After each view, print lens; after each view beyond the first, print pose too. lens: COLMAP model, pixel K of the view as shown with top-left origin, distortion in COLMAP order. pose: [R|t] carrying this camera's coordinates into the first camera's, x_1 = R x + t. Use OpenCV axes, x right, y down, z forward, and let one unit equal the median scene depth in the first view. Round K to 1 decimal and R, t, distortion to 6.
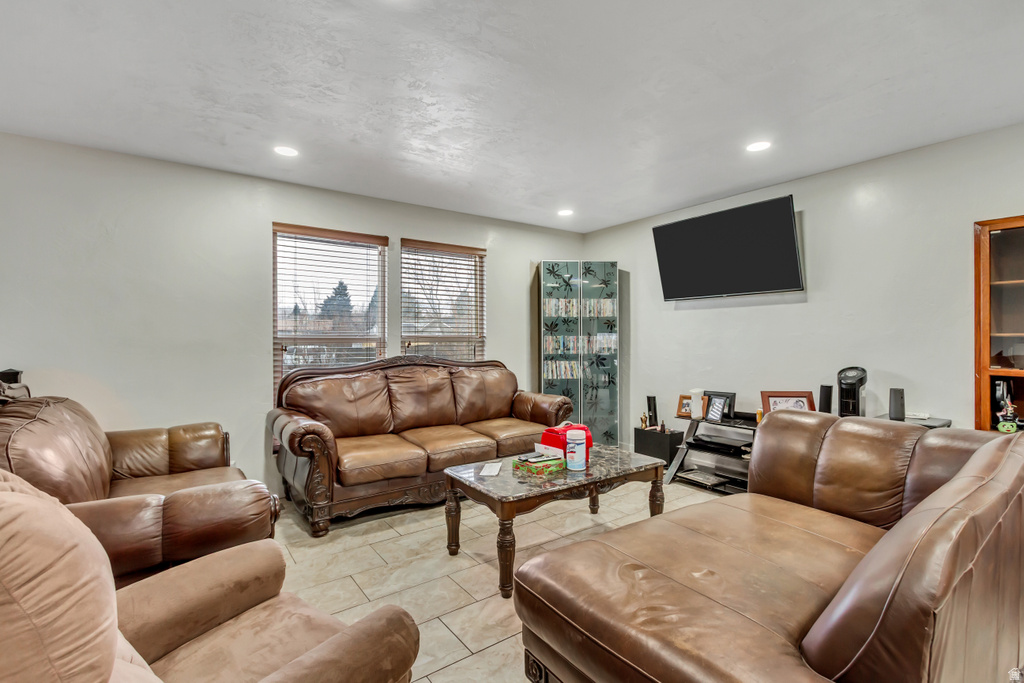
lens RADIAL K [[476.1, 0, 509.5], [0, 476.1, 337.8], [0, 0, 1]] dist [0.003160, 0.000244]
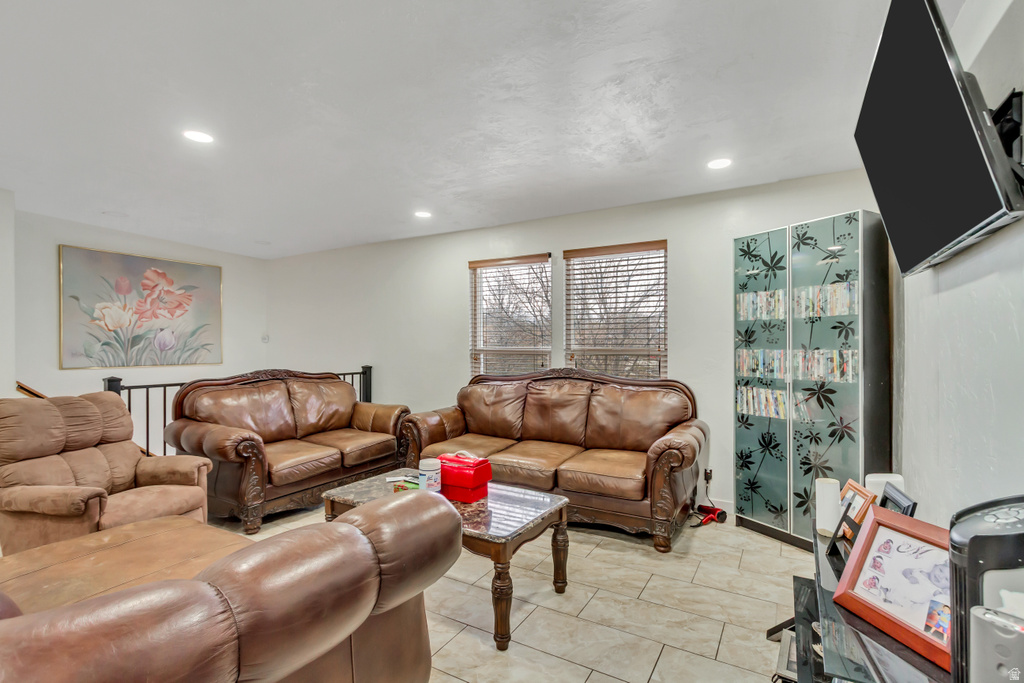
lens RADIAL K [[476.1, 0, 510.4], [0, 476.1, 343.8], [0, 0, 1]] dist [0.003160, 0.000244]
pose [[0.408953, 0.001215, -0.912555, 0.559275], [0.003393, 0.999990, 0.002852, -0.014434], [0.912549, -0.004263, 0.408945, 0.428303]]
